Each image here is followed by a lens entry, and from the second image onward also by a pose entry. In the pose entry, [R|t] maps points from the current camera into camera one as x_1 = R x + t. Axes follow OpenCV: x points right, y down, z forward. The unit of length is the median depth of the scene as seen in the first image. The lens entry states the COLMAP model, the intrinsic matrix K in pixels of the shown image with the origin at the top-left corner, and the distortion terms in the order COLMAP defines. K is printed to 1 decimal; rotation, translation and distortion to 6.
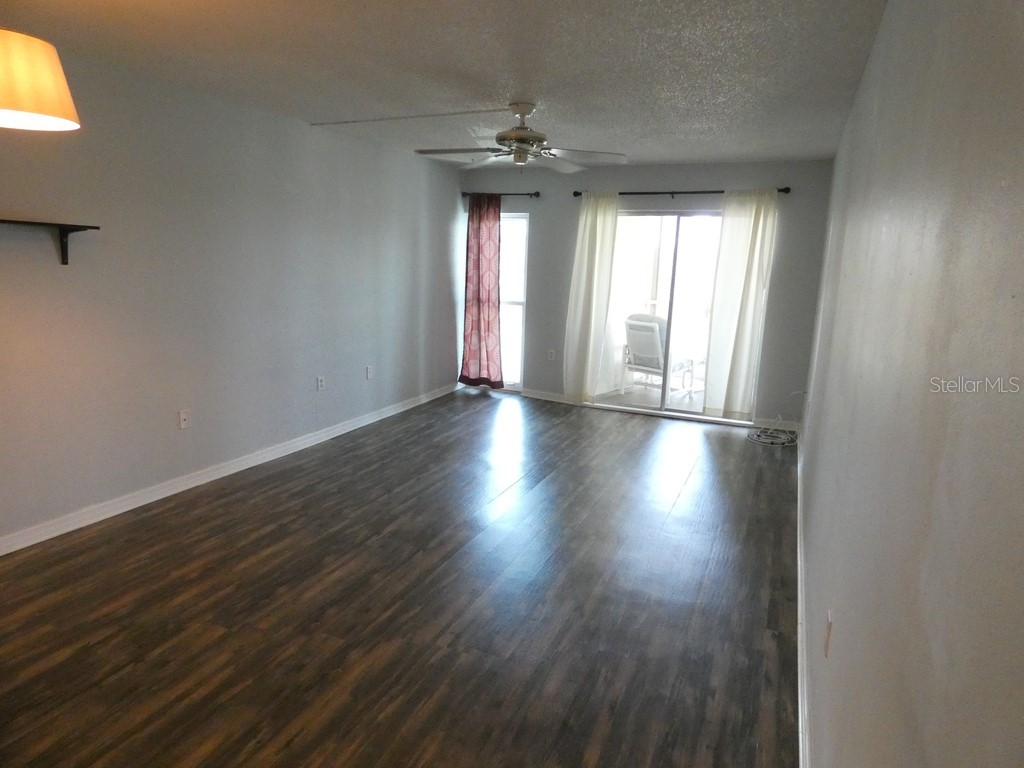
lens RADIAL K [[609.4, 0, 515.3], [0, 609.4, 385.6], [0, 0, 1]] dist [-0.008293, 0.008045]
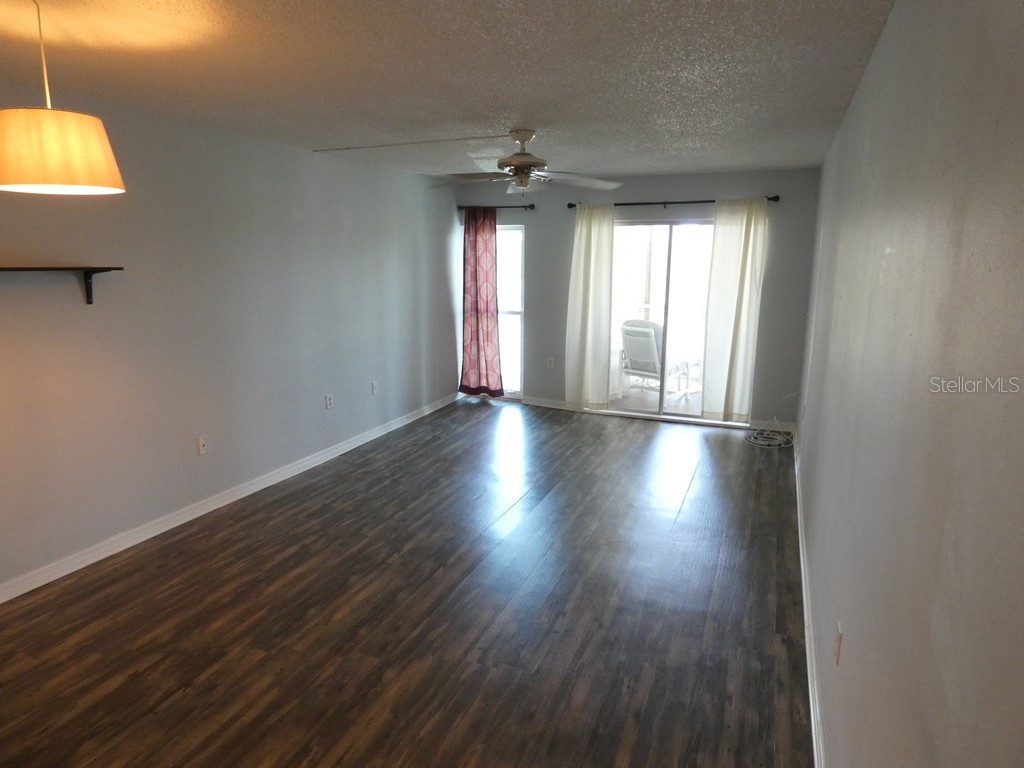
lens RADIAL K [[609.4, 0, 510.2], [0, 609.4, 386.3], [0, 0, 1]] dist [-0.008293, 0.008045]
pose [[0.999477, -0.031383, 0.007785, -0.027306], [0.031331, 0.999486, 0.006774, -0.032437], [-0.007994, -0.006526, 0.999947, -0.032852]]
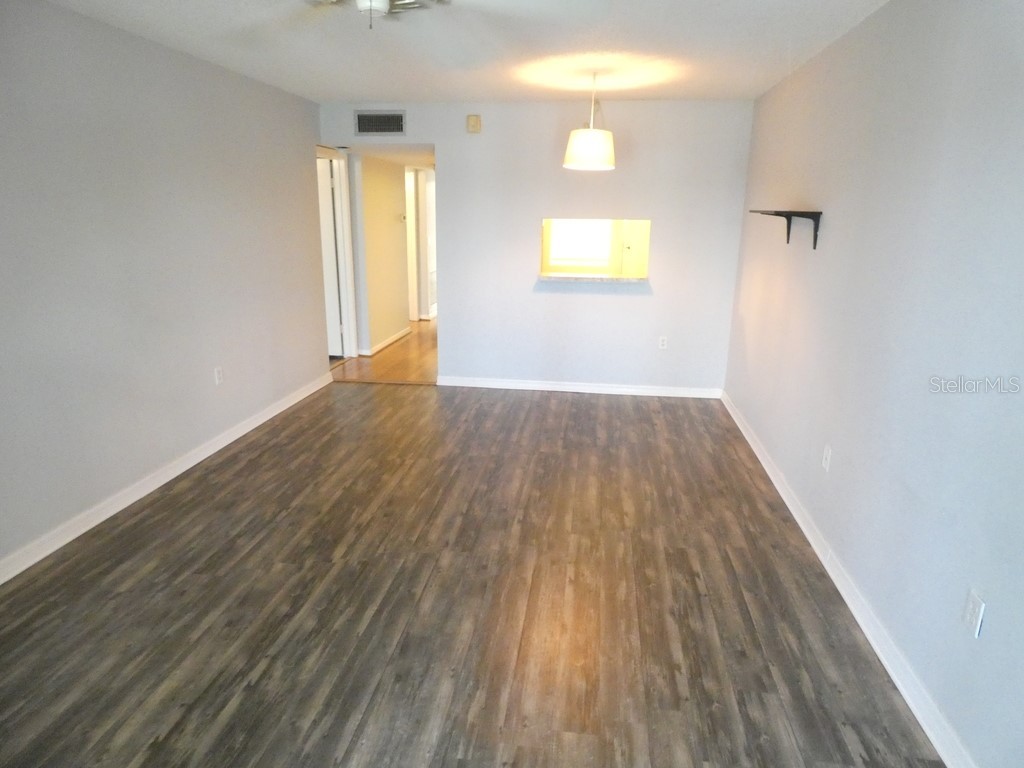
lens RADIAL K [[609.4, 0, 511.6], [0, 609.4, 377.8], [0, 0, 1]] dist [-0.008293, 0.008045]
pose [[-0.960301, 0.028996, -0.277455, 0.039192], [-0.097705, 0.896627, 0.431872, -0.302291], [0.261296, 0.441836, -0.858199, 1.407074]]
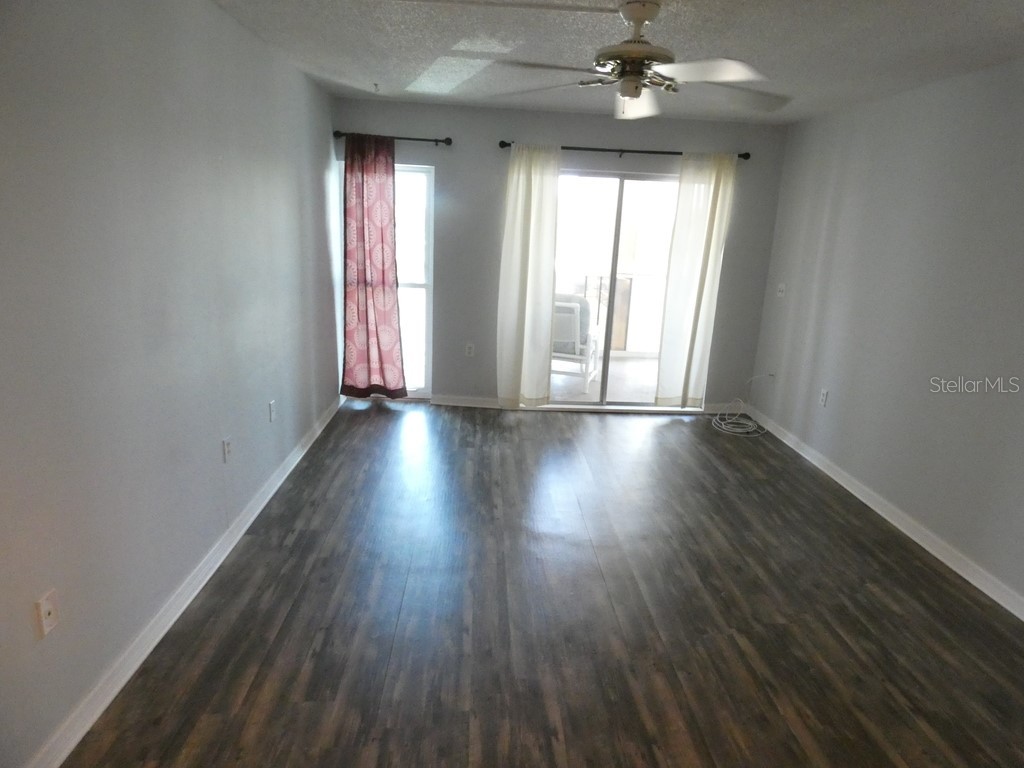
lens RADIAL K [[609.4, 0, 519.0], [0, 609.4, 383.0], [0, 0, 1]] dist [-0.008293, 0.008045]
pose [[0.888677, -0.109549, 0.445256, -0.389087], [0.078129, 0.993018, 0.088382, -0.116808], [-0.451829, -0.043756, 0.891031, 0.419853]]
